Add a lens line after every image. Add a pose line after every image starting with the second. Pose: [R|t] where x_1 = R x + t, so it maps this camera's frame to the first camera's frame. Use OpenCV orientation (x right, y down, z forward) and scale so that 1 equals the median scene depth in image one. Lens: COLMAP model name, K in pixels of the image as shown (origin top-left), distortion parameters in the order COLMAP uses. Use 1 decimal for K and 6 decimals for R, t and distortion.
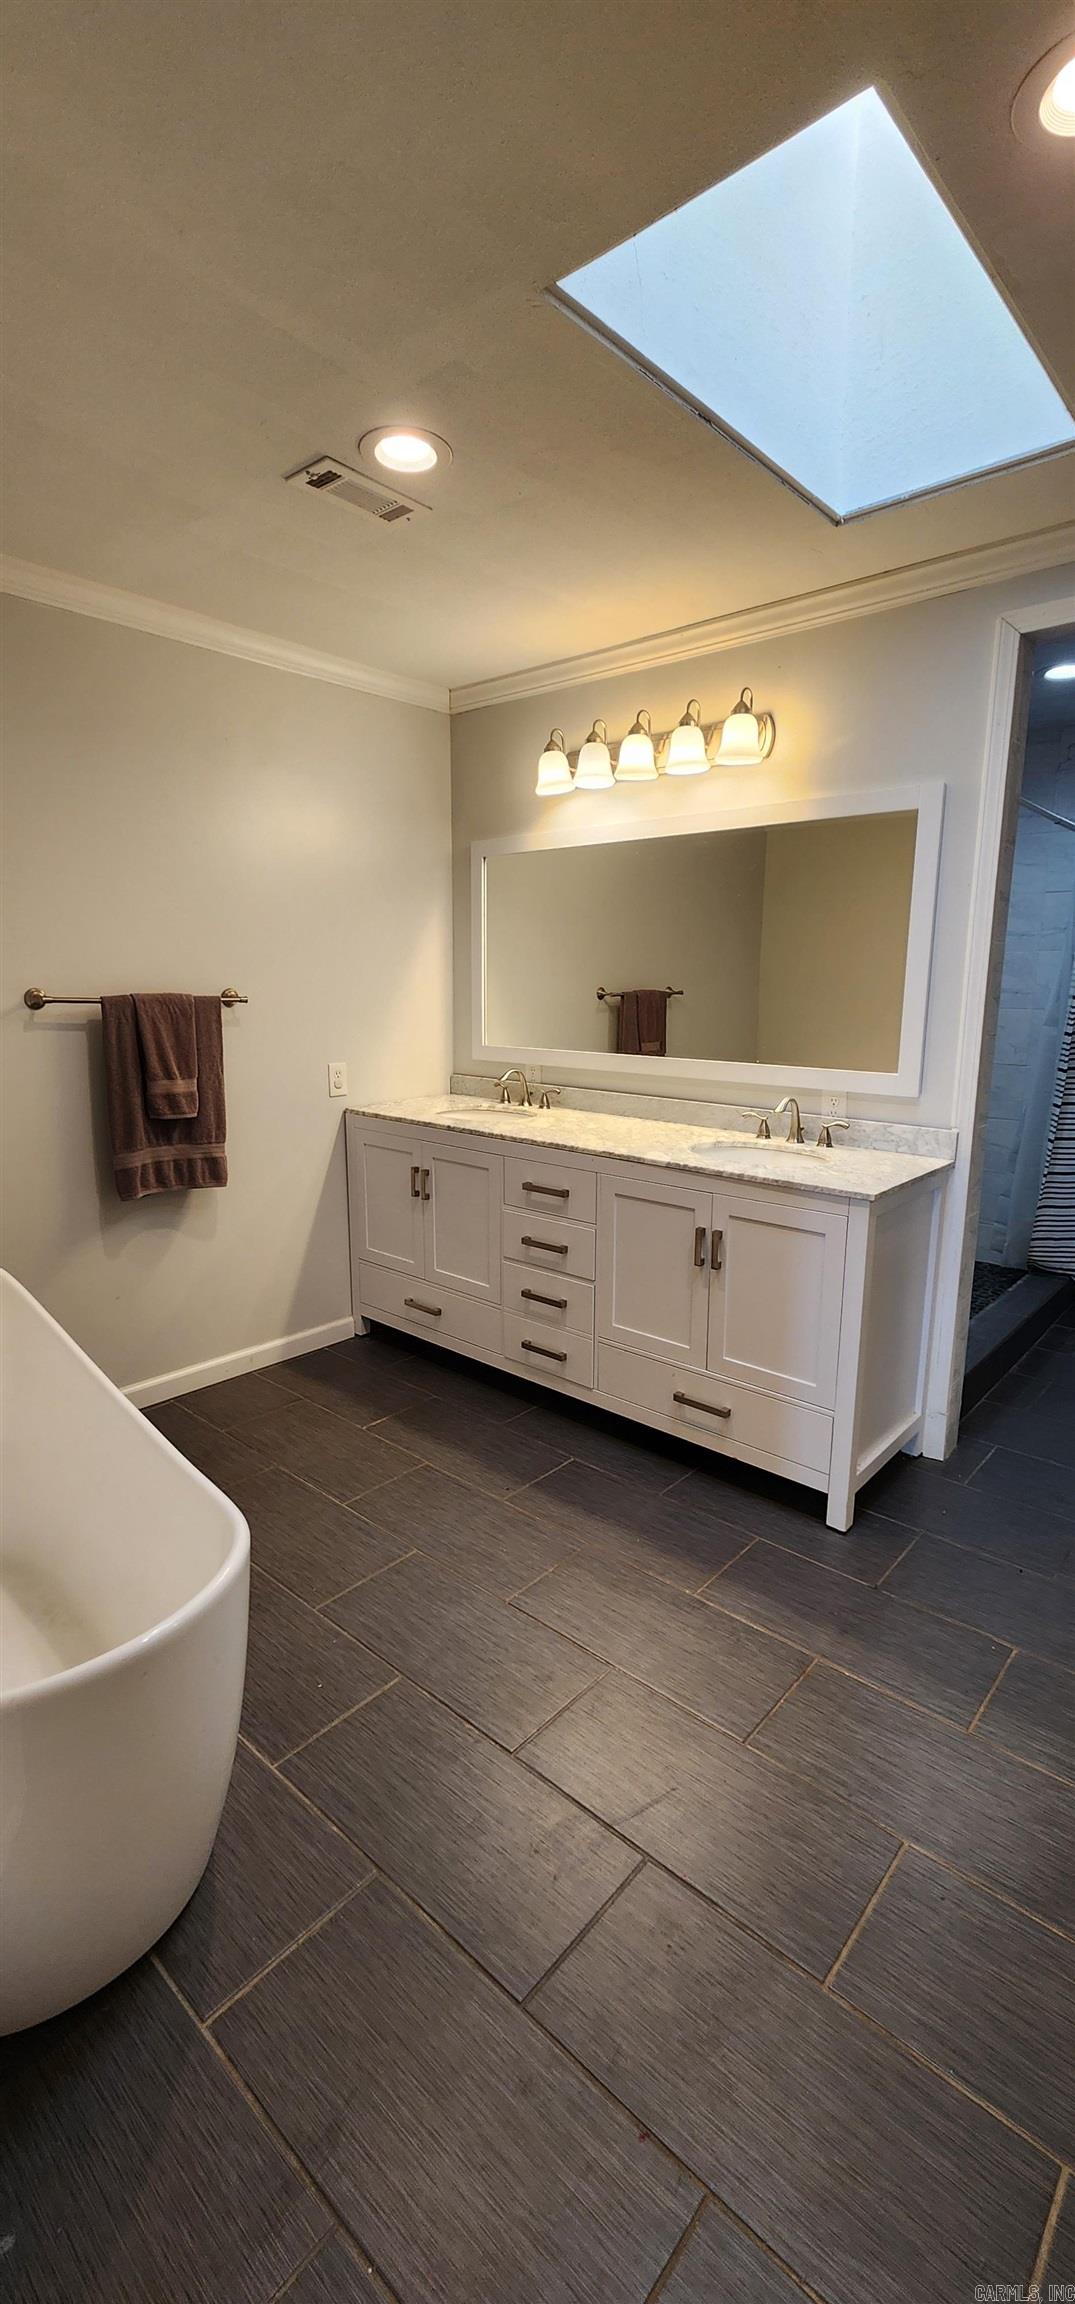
lens RADIAL K [[947.0, 0, 537.5], [0, 947.0, 1152.0], [0, 0, 1]] dist [-0.002274, -0.000135]
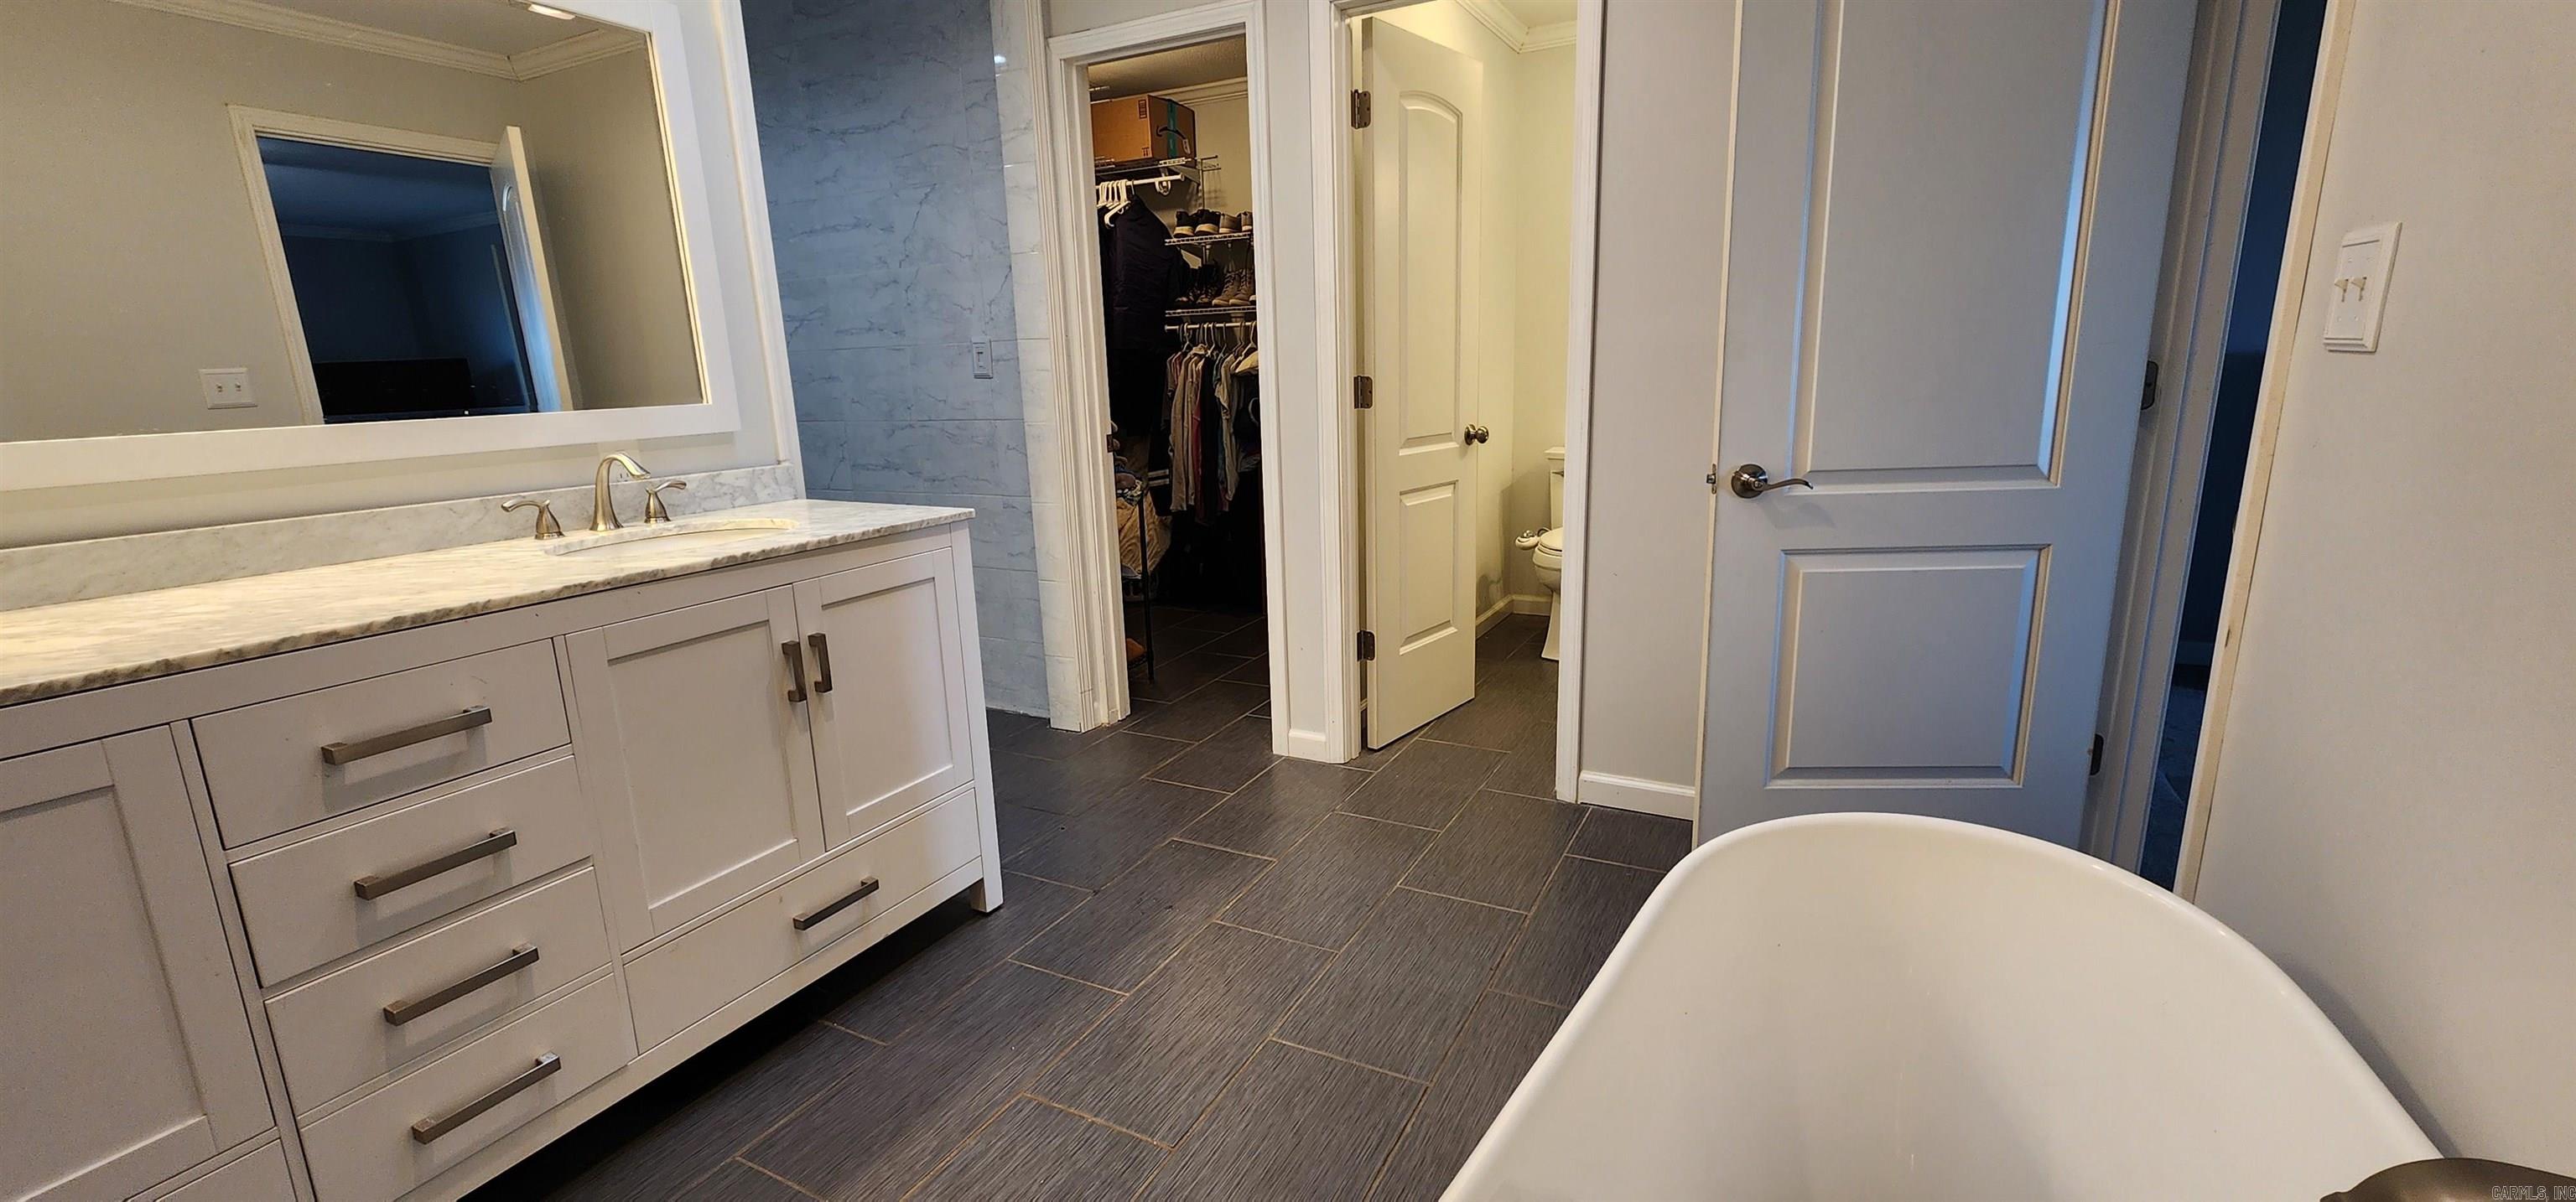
lens RADIAL K [[1058.6, 0, 1288.0], [0, 1058.6, 601.0], [0, 0, 1]] dist [-0.002274, -0.000135]
pose [[-0.242144, -0.213964, 0.946354, -0.524847], [0.206073, 0.941785, 0.265659, -0.060551], [-0.948103, 0.259346, -0.183956, 0.732650]]
